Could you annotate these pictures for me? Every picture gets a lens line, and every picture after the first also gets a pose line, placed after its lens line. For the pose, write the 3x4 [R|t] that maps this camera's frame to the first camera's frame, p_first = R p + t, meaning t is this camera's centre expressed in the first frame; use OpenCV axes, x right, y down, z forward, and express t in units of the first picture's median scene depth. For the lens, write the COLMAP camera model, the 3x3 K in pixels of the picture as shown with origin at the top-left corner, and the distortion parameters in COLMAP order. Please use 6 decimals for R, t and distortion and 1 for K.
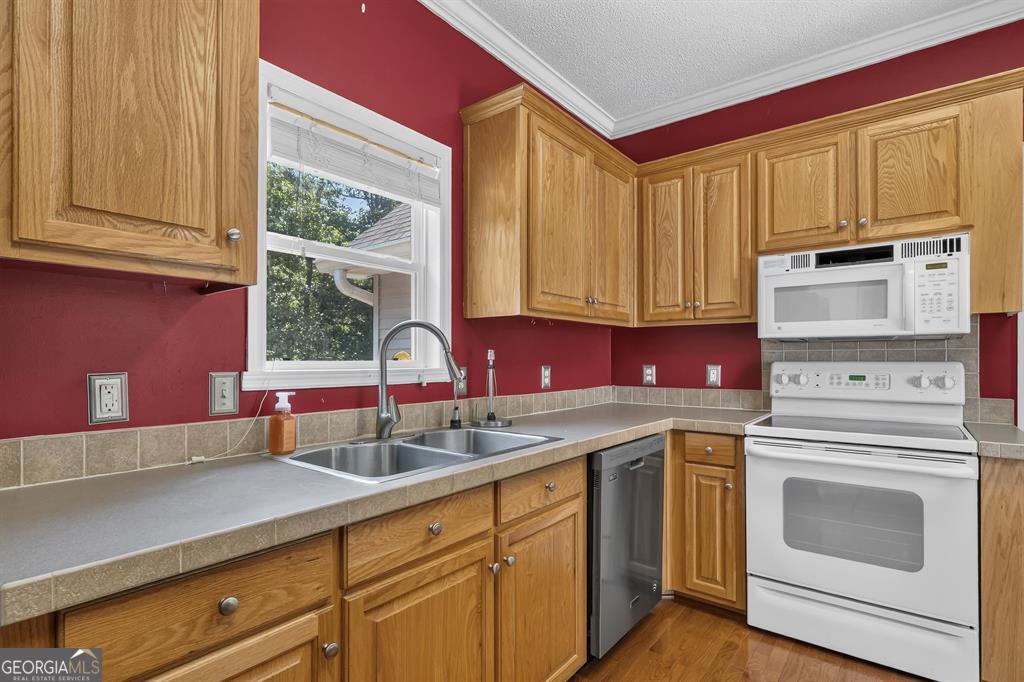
lens RADIAL K [[502.1, 0, 511.7], [0, 502.1, 357.1], [0, 0, 1]] dist [-0.009549, -0.000032]
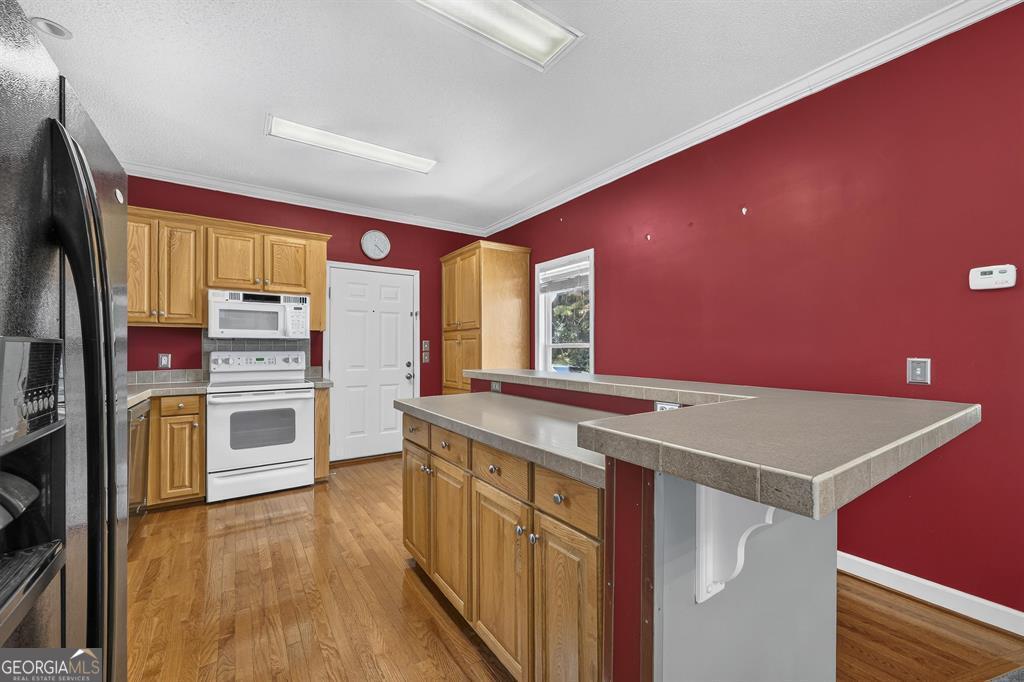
lens RADIAL K [[395.4, 0, 488.2], [0, 395.4, 346.3], [0, 0, 1]] dist [0.000602, 0.000053]
pose [[0.330409, 0.008042, 0.943804, -0.502631], [-0.001499, 0.999967, -0.007996, 0.002133], [-0.943837, 0.001227, 0.330410, -0.370620]]
